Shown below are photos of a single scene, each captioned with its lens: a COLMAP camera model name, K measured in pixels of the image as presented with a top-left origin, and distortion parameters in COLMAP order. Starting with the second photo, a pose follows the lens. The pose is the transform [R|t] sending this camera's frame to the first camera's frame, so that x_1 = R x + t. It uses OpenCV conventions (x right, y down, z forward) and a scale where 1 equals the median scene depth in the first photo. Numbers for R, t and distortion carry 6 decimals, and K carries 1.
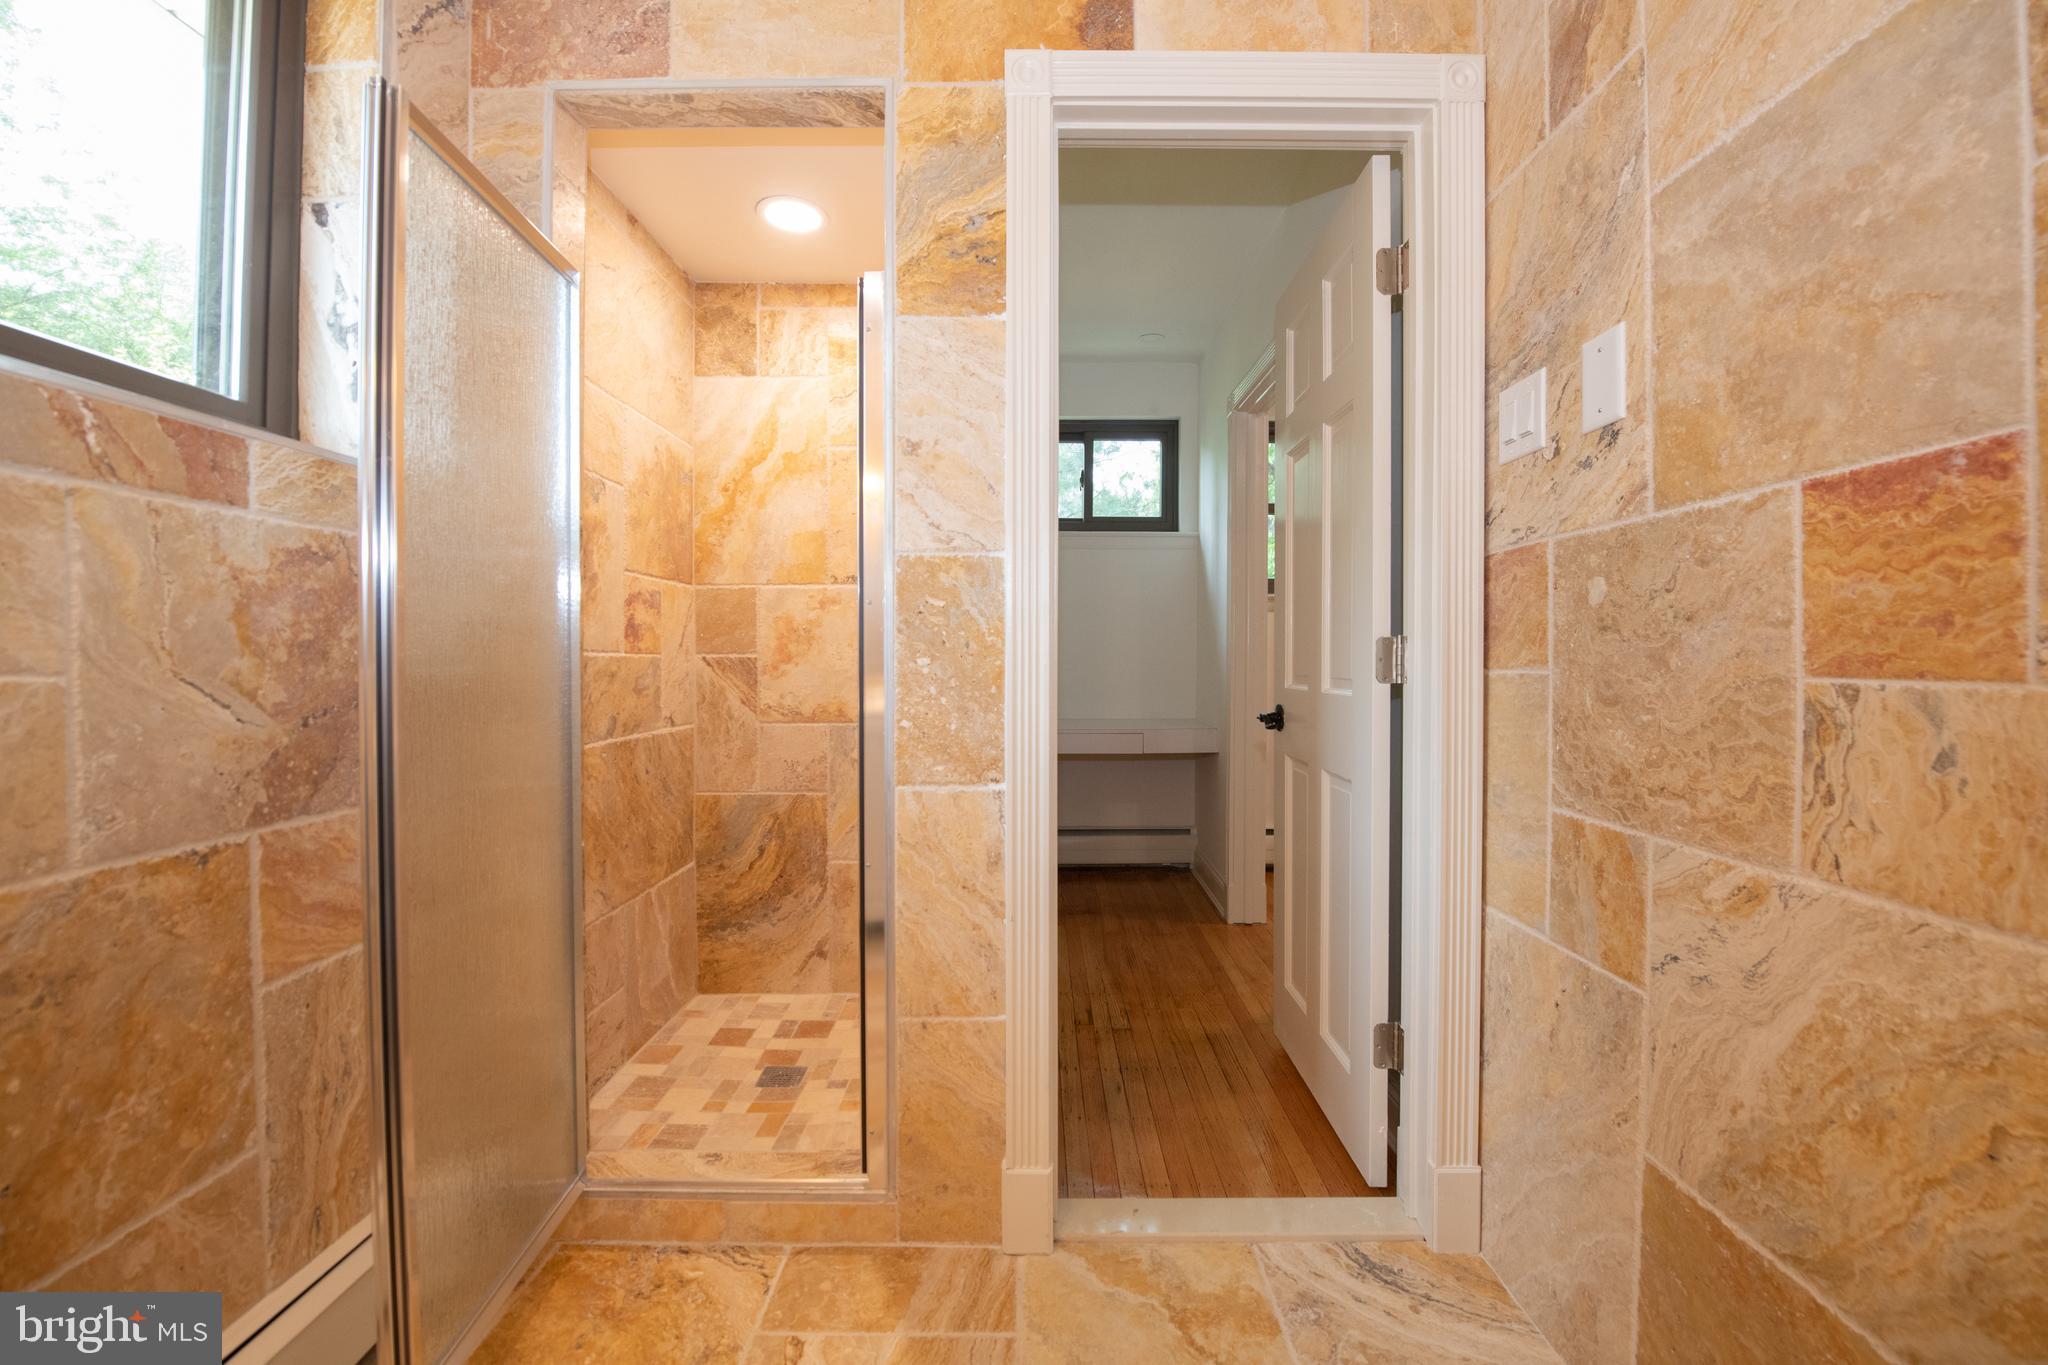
lens RADIAL K [[834.9, 0, 1023.2], [0, 834.9, 668.3], [0, 0, 1]] dist [-0.021770, -0.001401]
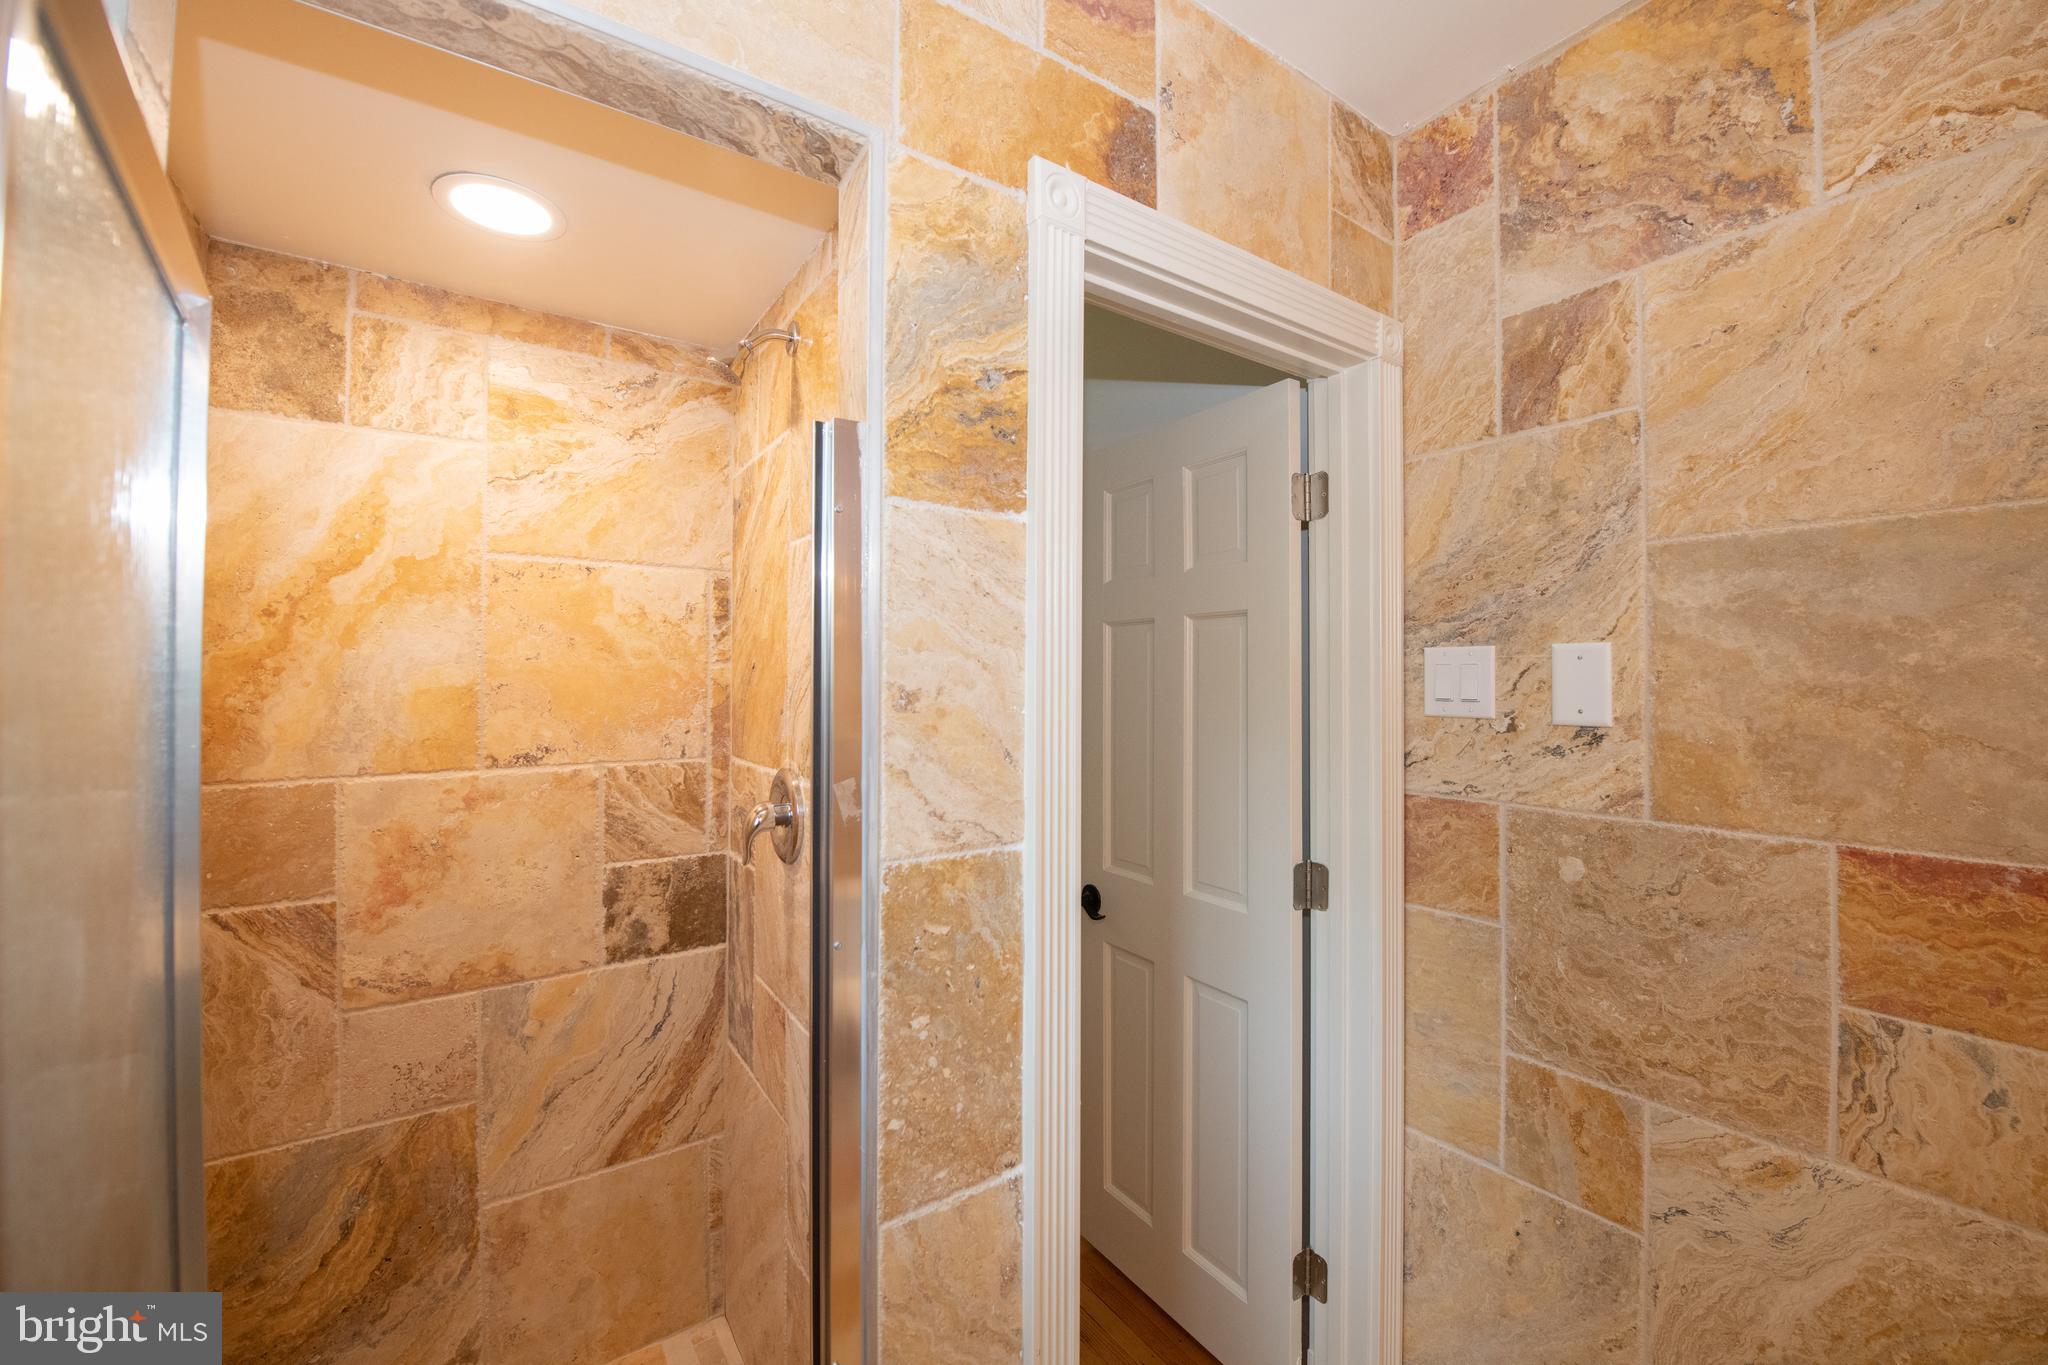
lens RADIAL K [[834.9, 0, 1081.4], [0, 834.9, 680.0], [0, 0, 1]] dist [-0.021770, -0.001401]
pose [[0.807493, 0.010013, 0.589793, -0.412222], [0.004567, 0.999720, -0.023225, -0.266415], [-0.589860, 0.021448, 0.807221, 0.391245]]
